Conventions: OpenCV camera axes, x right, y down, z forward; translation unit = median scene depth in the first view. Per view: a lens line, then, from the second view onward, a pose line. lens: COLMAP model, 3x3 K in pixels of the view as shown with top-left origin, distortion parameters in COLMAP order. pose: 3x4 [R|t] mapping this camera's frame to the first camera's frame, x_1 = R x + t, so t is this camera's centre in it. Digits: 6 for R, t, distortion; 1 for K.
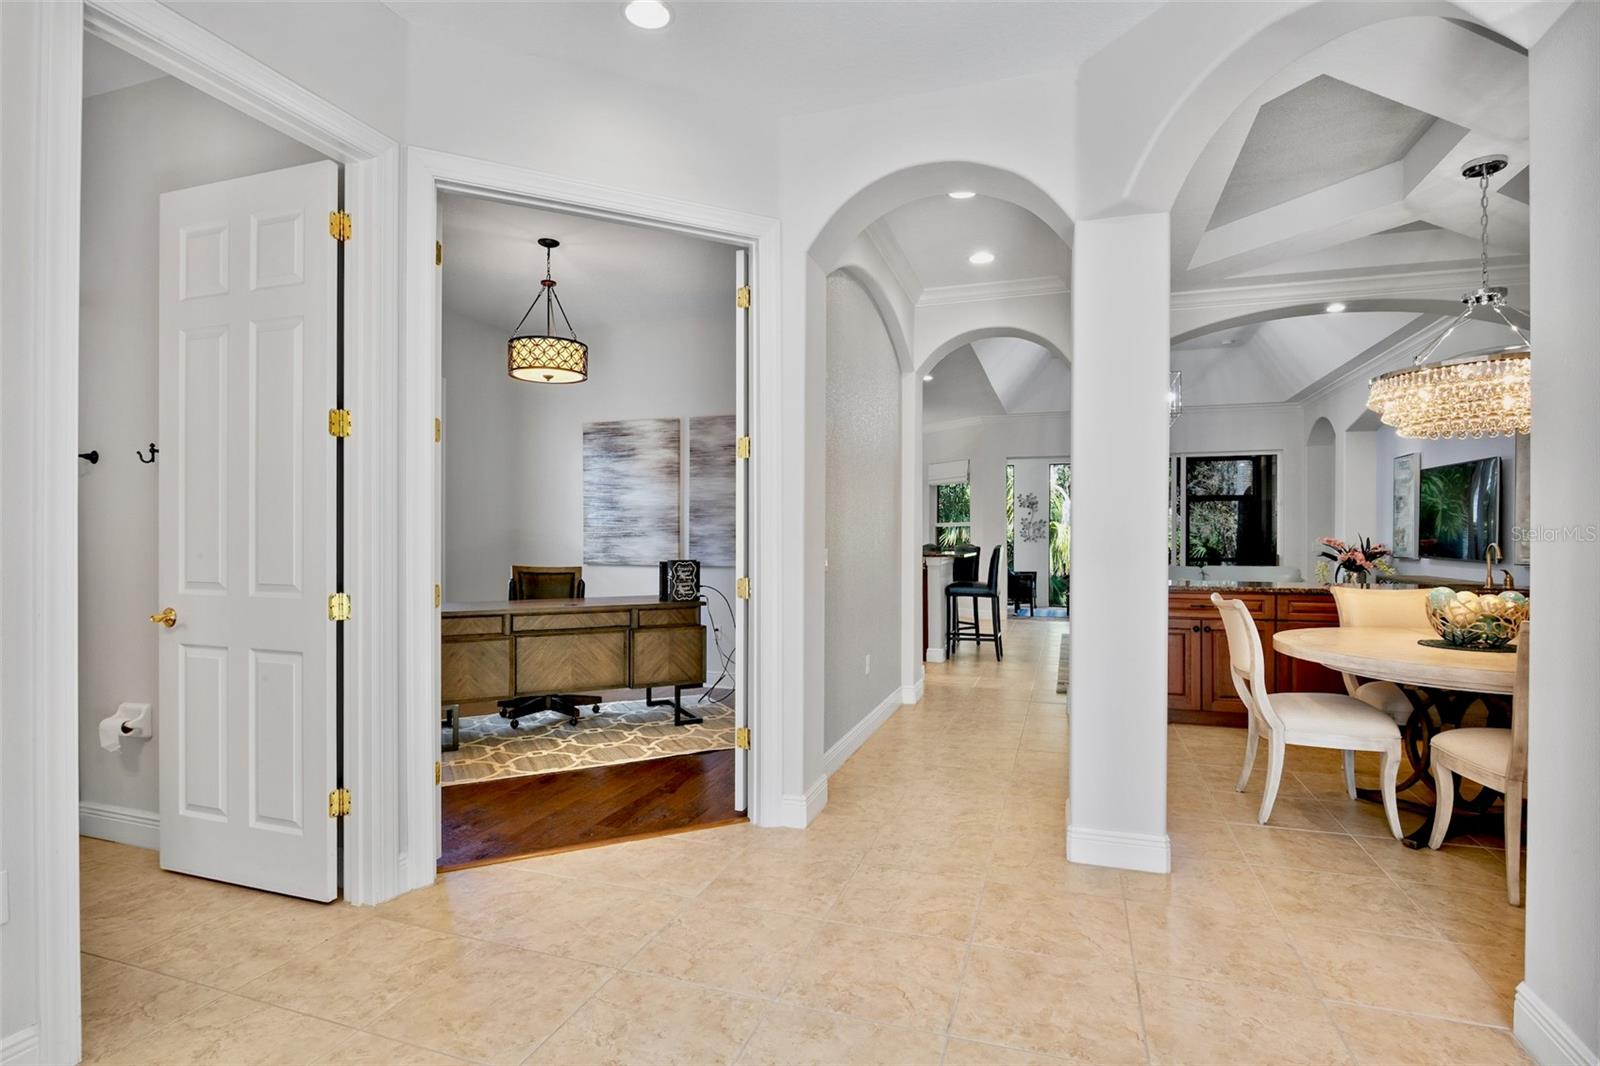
lens RADIAL K [[789.3, 0, 800.6], [0, 789.3, 537.0], [0, 0, 1]] dist [-0.014965, 0.001967]
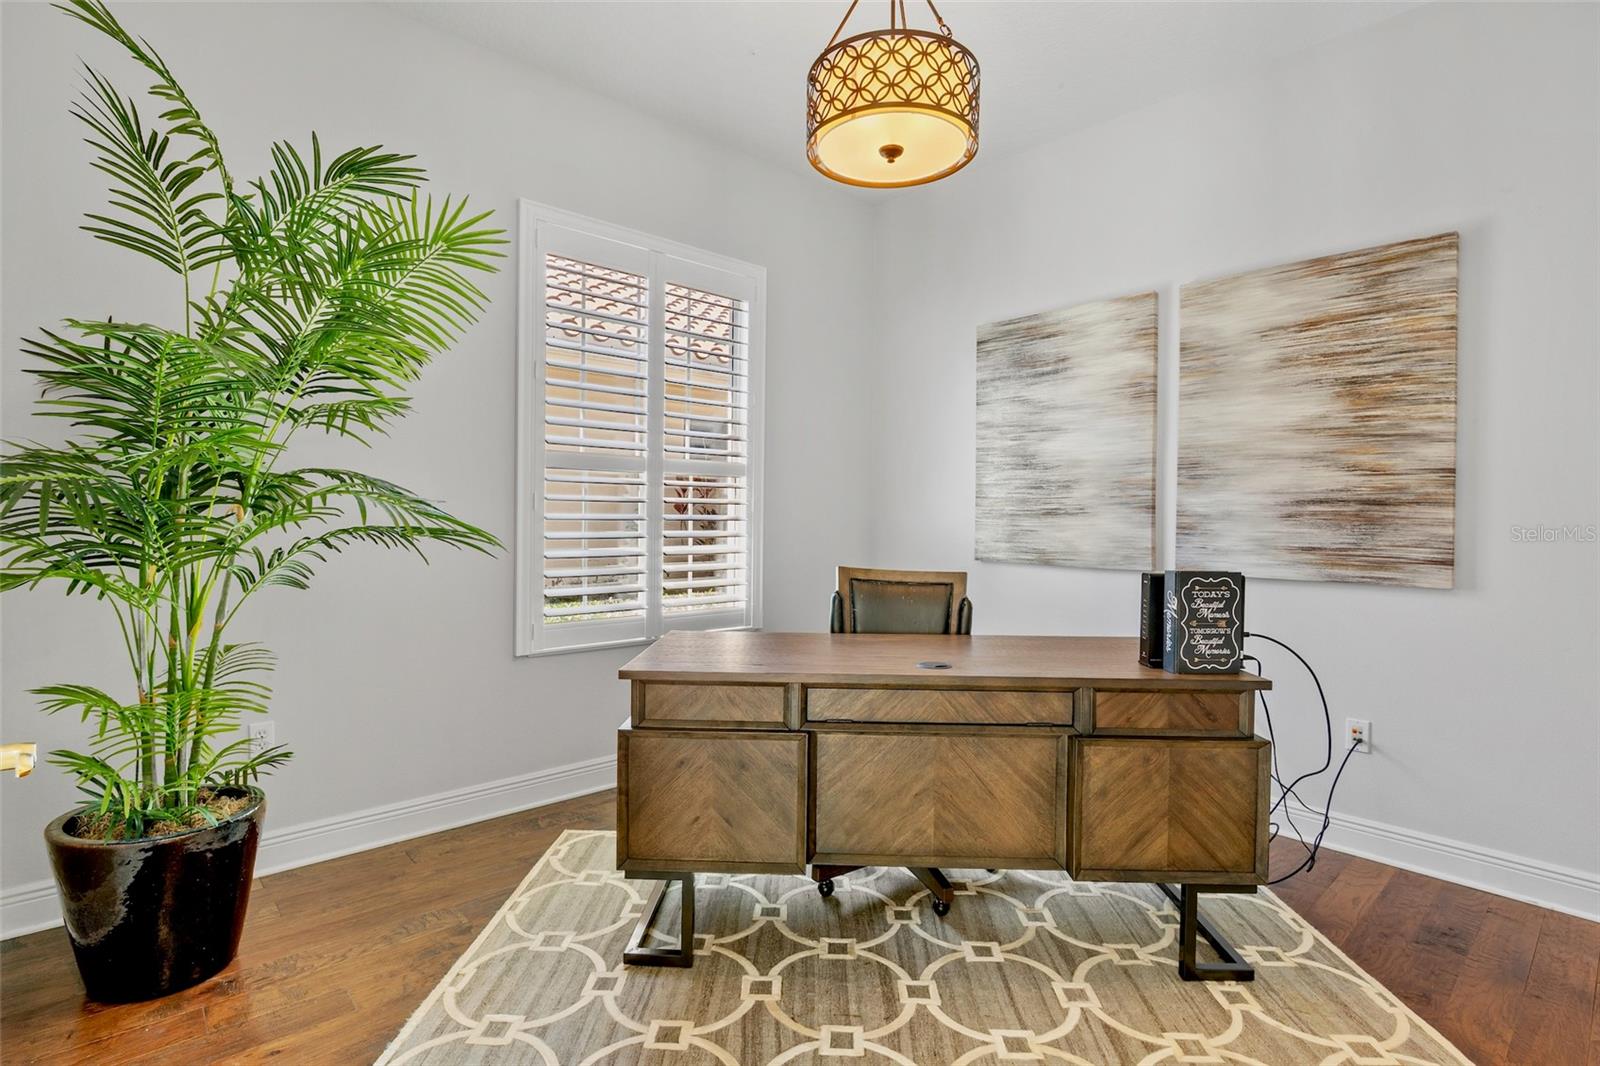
lens RADIAL K [[789.3, 0, 800.2], [0, 789.3, 531.3], [0, 0, 1]] dist [-0.014965, 0.001967]
pose [[0.877239, 0.015734, -0.479796, -0.131692], [-0.008378, 0.999812, 0.017469, 0.003024], [0.479981, -0.011305, 0.877206, 0.516129]]
